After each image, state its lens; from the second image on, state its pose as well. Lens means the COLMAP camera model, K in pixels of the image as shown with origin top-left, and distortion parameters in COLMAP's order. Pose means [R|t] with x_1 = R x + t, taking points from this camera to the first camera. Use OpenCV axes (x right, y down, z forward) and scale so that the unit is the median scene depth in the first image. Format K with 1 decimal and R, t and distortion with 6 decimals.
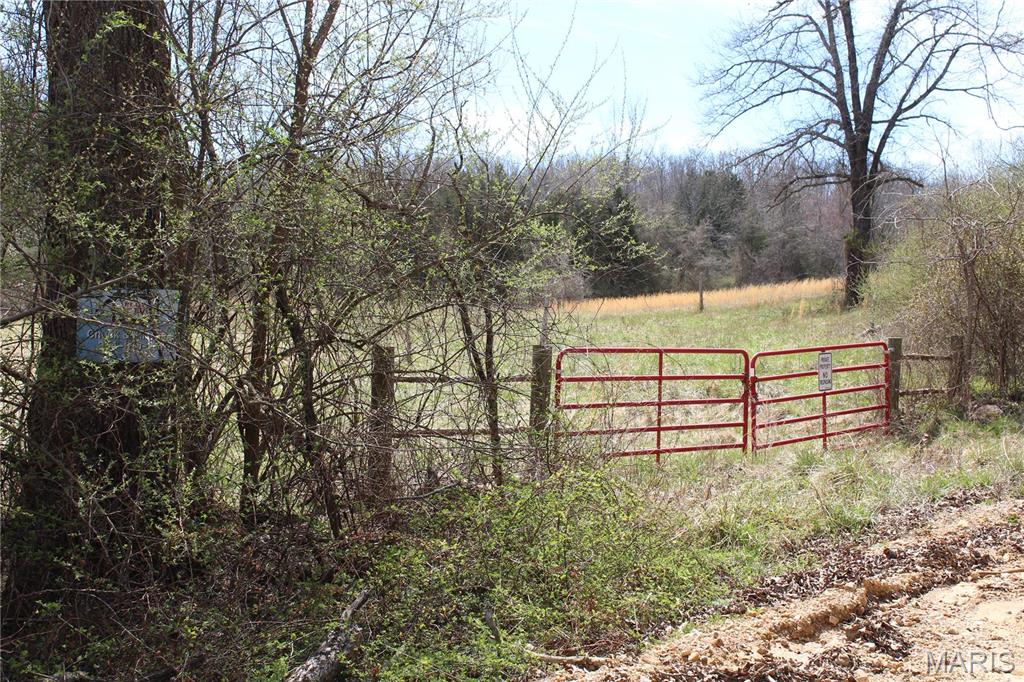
lens RADIAL K [[1331.7, 0, 508.6], [0, 1331.7, 337.2], [0, 0, 1]] dist [-0.025442, 0.000000]
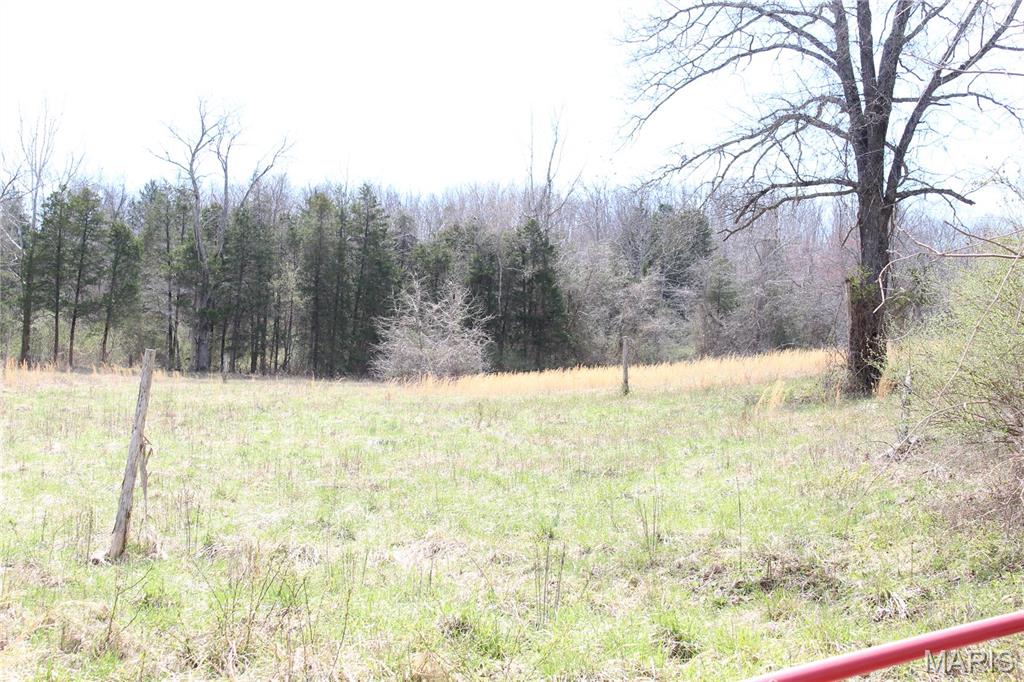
lens RADIAL K [[1689.1, 0, 514.5], [0, 1689.1, 341.2], [0, 0, 1]] dist [0.007688, 0.000000]
pose [[0.998263, 0.020360, 0.055281, 0.052321], [-0.017709, 0.998689, -0.048032, -0.006426], [-0.056186, 0.046970, 0.997315, 0.214081]]
